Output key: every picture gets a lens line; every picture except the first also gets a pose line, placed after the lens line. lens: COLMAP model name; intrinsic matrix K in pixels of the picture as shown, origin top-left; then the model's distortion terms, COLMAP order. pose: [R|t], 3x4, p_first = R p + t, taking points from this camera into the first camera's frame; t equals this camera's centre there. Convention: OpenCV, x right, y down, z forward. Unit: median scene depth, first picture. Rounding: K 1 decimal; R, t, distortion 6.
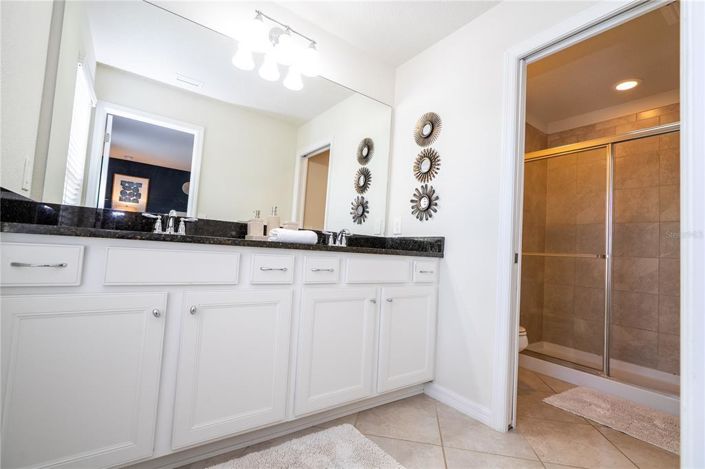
lens RADIAL K [[319.6, 0, 351.7], [0, 319.6, 233.1], [0, 0, 1]] dist [0.003533, 0.000437]
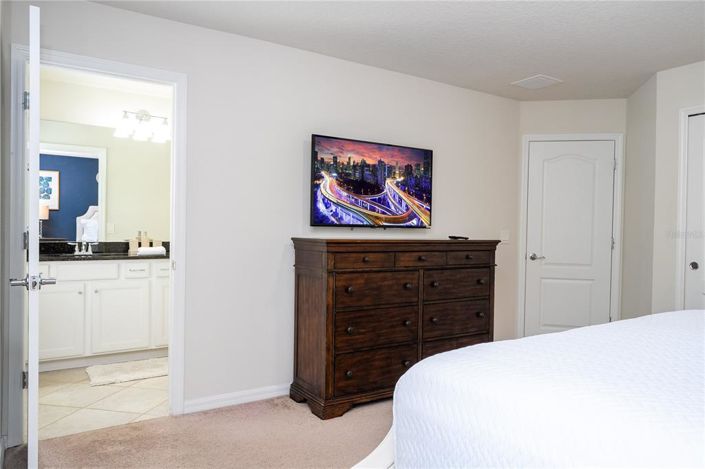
lens RADIAL K [[516.9, 0, 351.8], [0, 516.9, 235.7], [0, 0, 1]] dist [0.036572, 0.000028]
pose [[0.997295, -0.047406, -0.056165, 2.075923], [0.051260, 0.996279, 0.069286, -0.413964], [0.052672, -0.071977, 0.996015, -3.449709]]
